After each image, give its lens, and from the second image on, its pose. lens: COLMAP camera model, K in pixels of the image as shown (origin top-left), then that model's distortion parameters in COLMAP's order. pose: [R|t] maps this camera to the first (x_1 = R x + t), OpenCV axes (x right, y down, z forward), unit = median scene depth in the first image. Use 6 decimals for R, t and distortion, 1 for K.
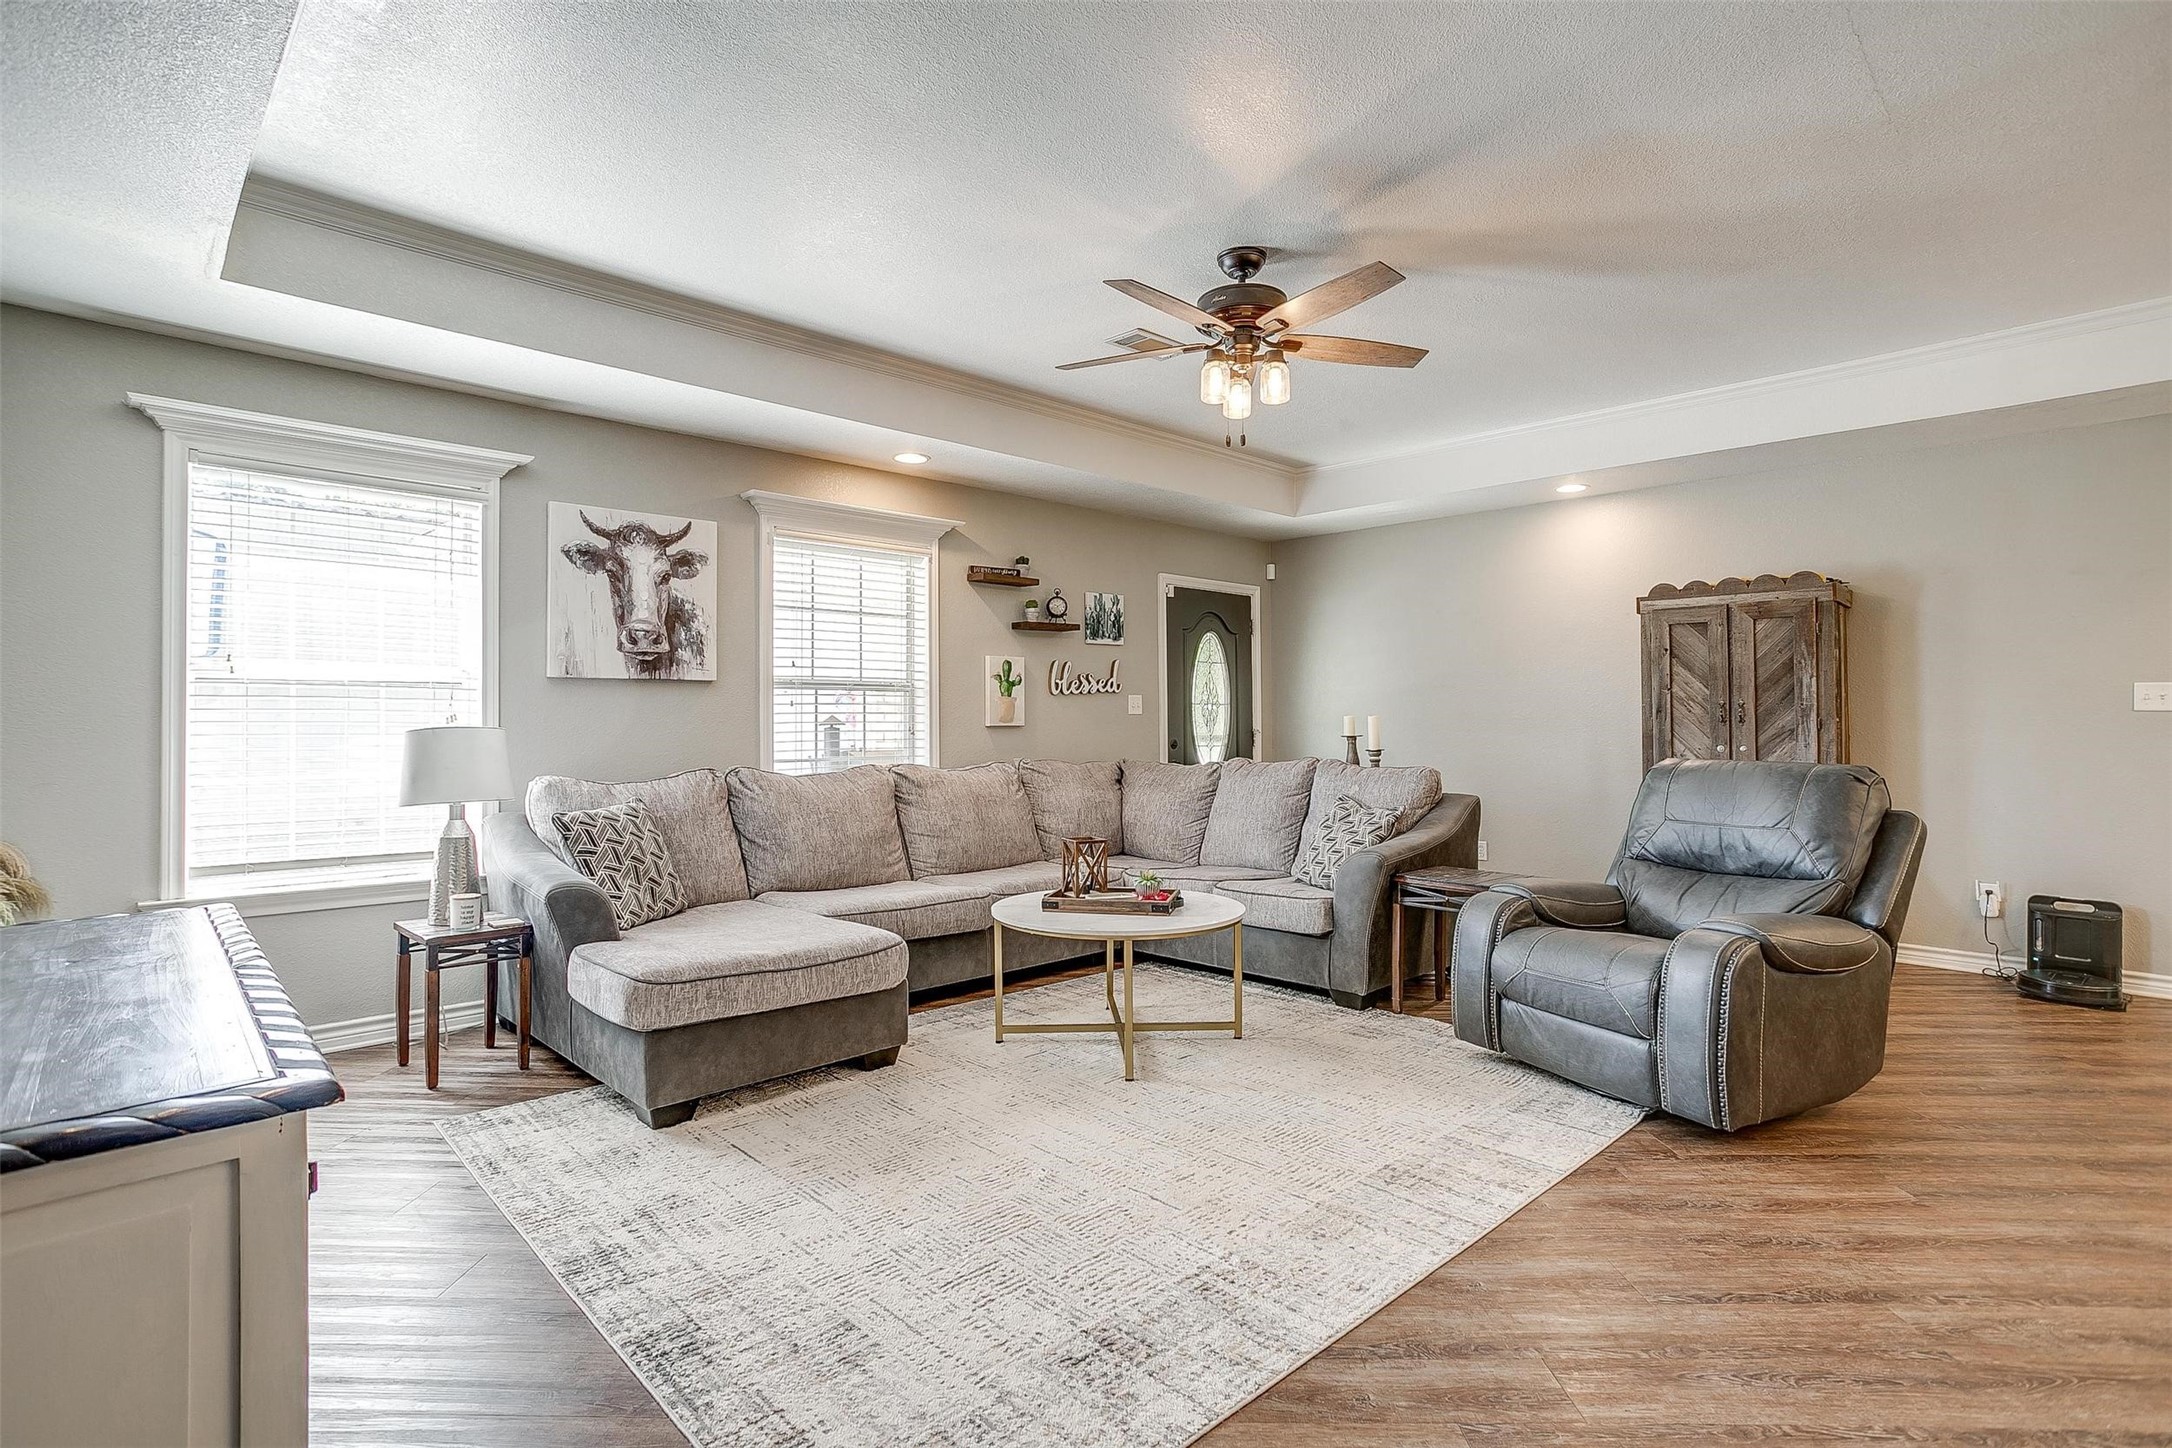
lens RADIAL K [[1058.2, 0, 1079.8], [0, 1058.2, 709.8], [0, 0, 1]] dist [-0.048189, 0.023354]
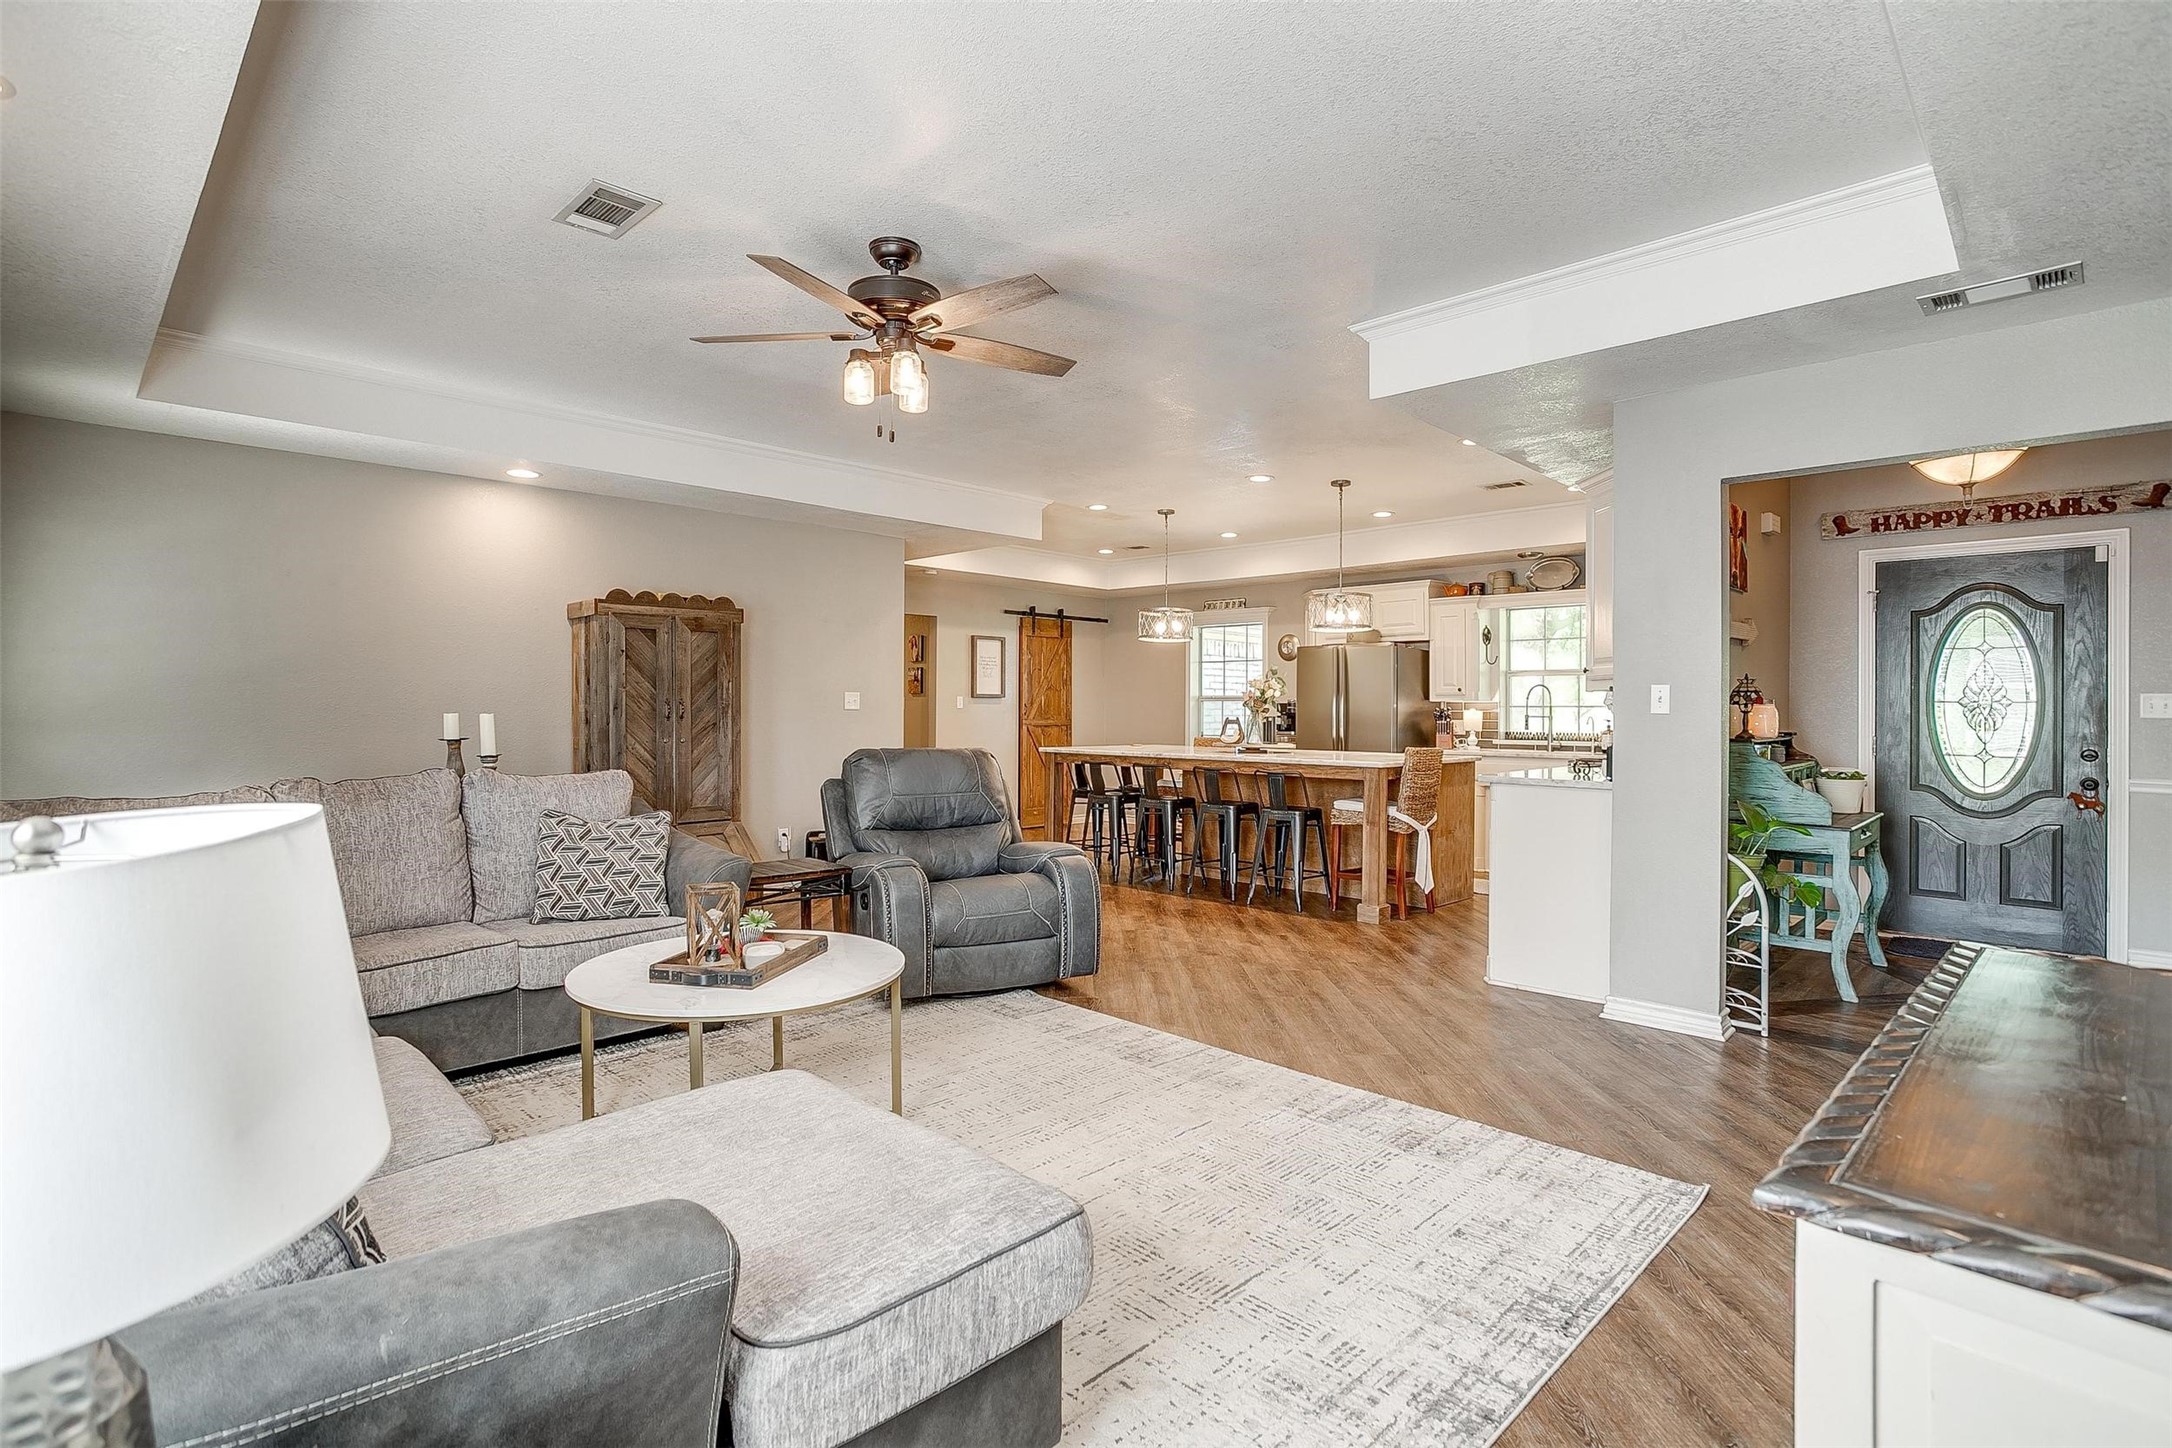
lens RADIAL K [[1058.2, 0, 1064.5], [0, 1058.2, 704.7], [0, 0, 1]] dist [-0.048189, 0.023354]
pose [[-0.015391, 0.002339, 0.999879, -0.607188], [-0.018350, 0.999828, -0.002622, -0.007970], [-0.999713, -0.018388, -0.015345, 0.630049]]
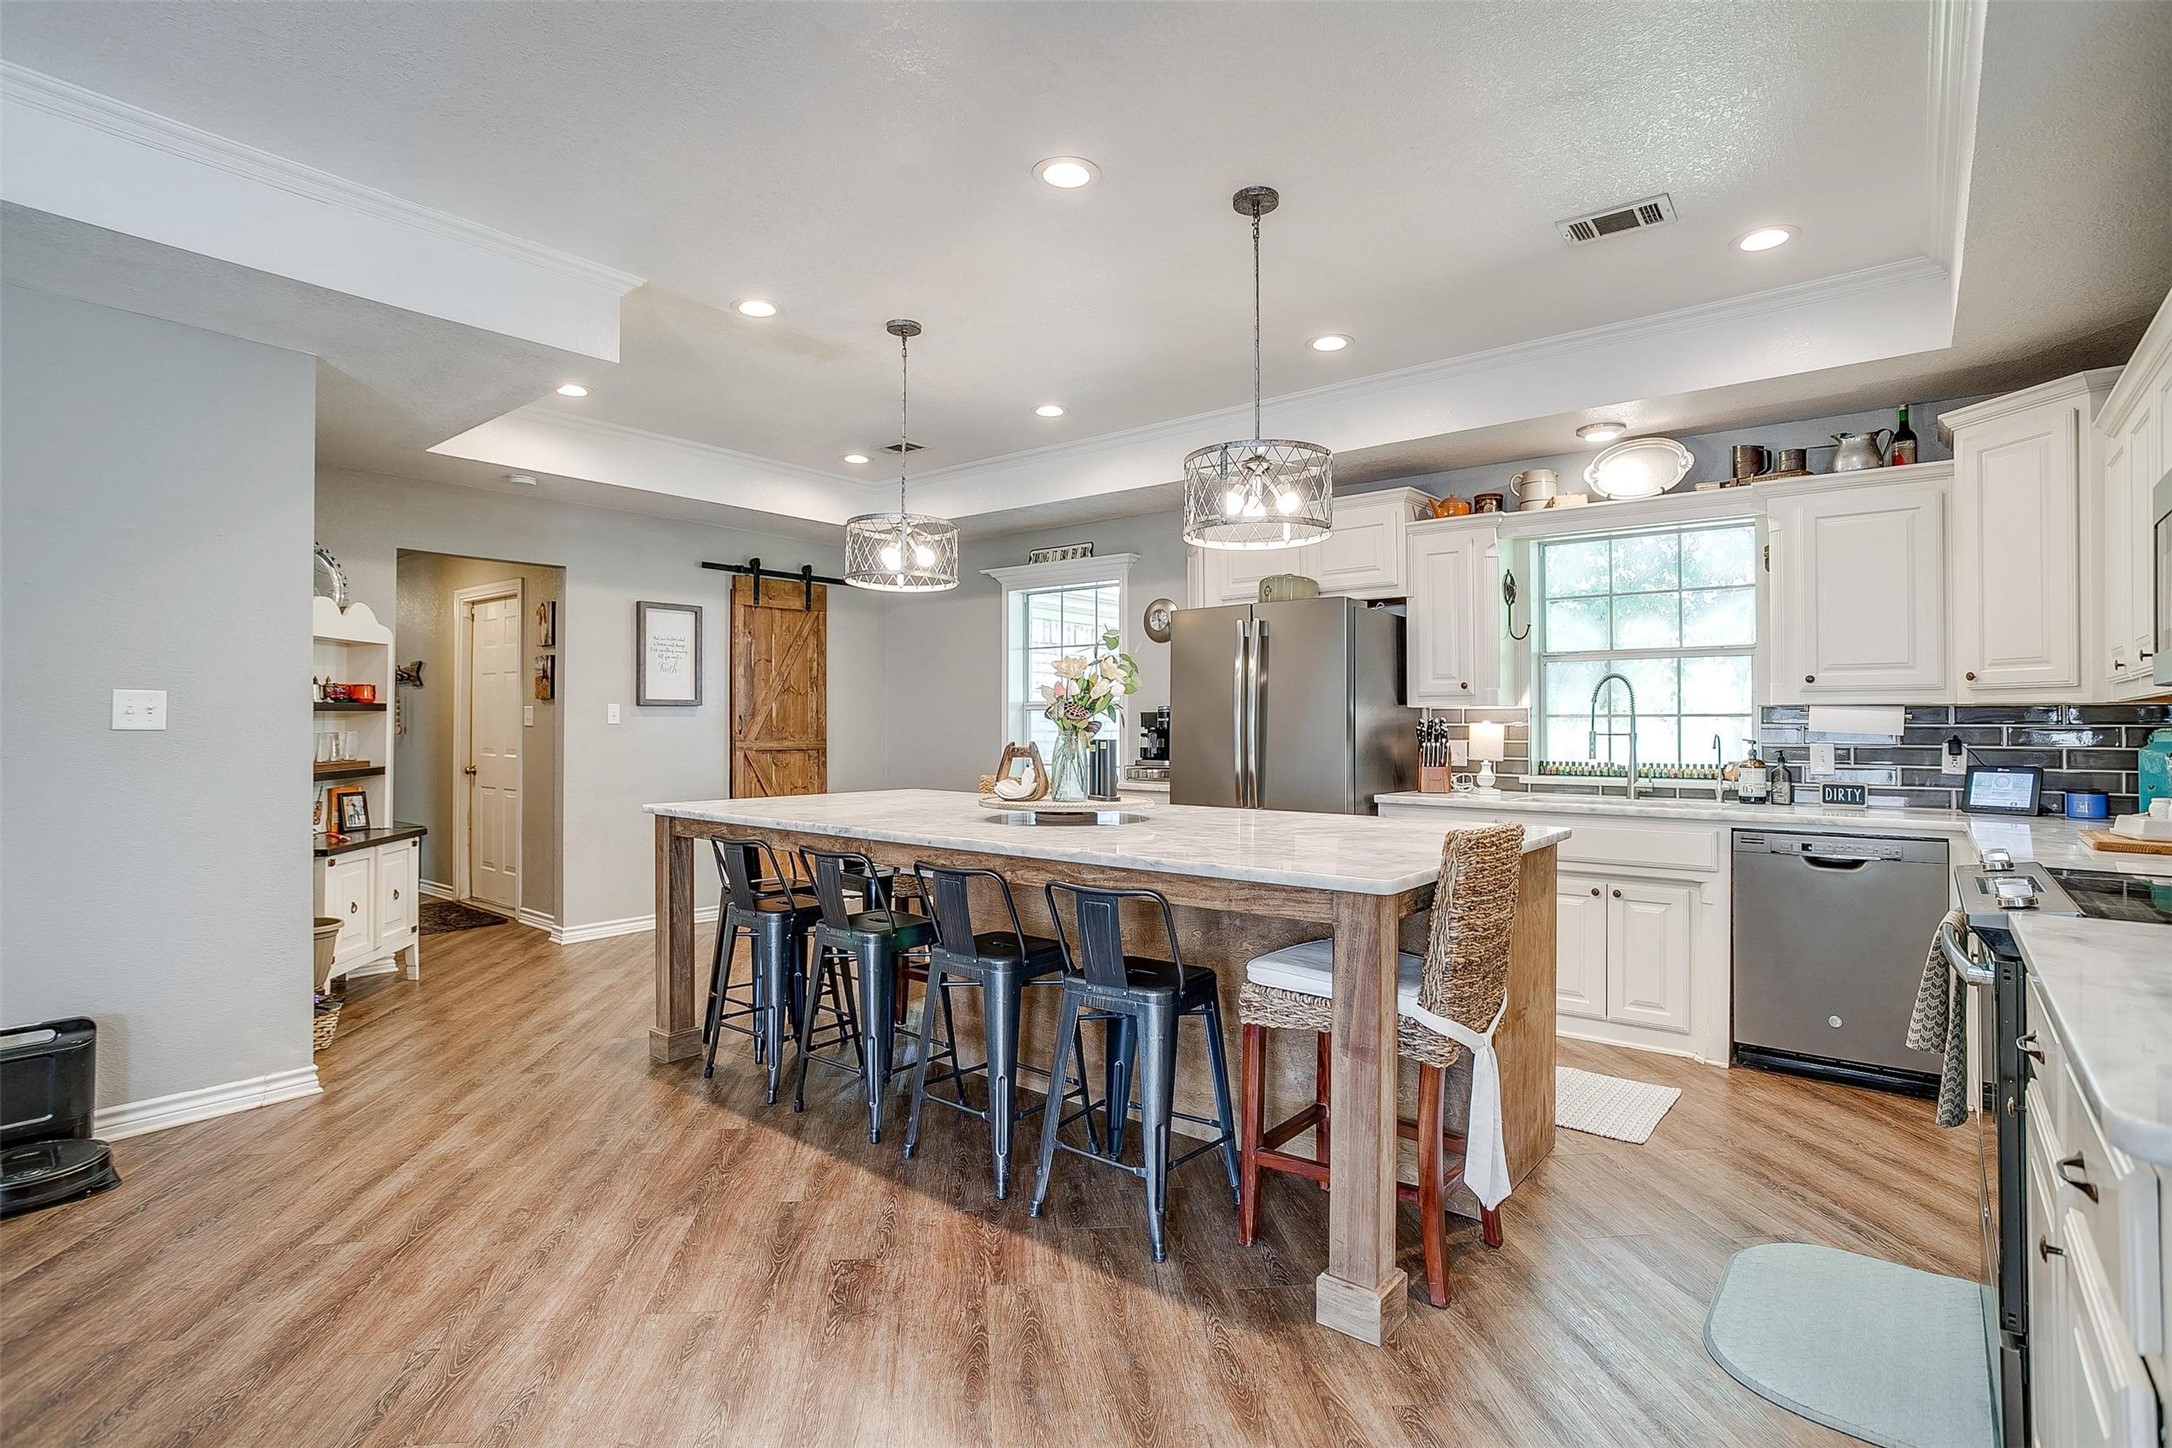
lens RADIAL K [[1058.2, 0, 1053.5], [0, 1058.2, 715.0], [0, 0, 1]] dist [-0.048189, 0.023354]
pose [[-0.103543, 0.003999, 0.994617, 0.247808], [-0.013613, 0.999893, -0.005437, -0.012955], [-0.994532, -0.014103, -0.103478, 0.408803]]
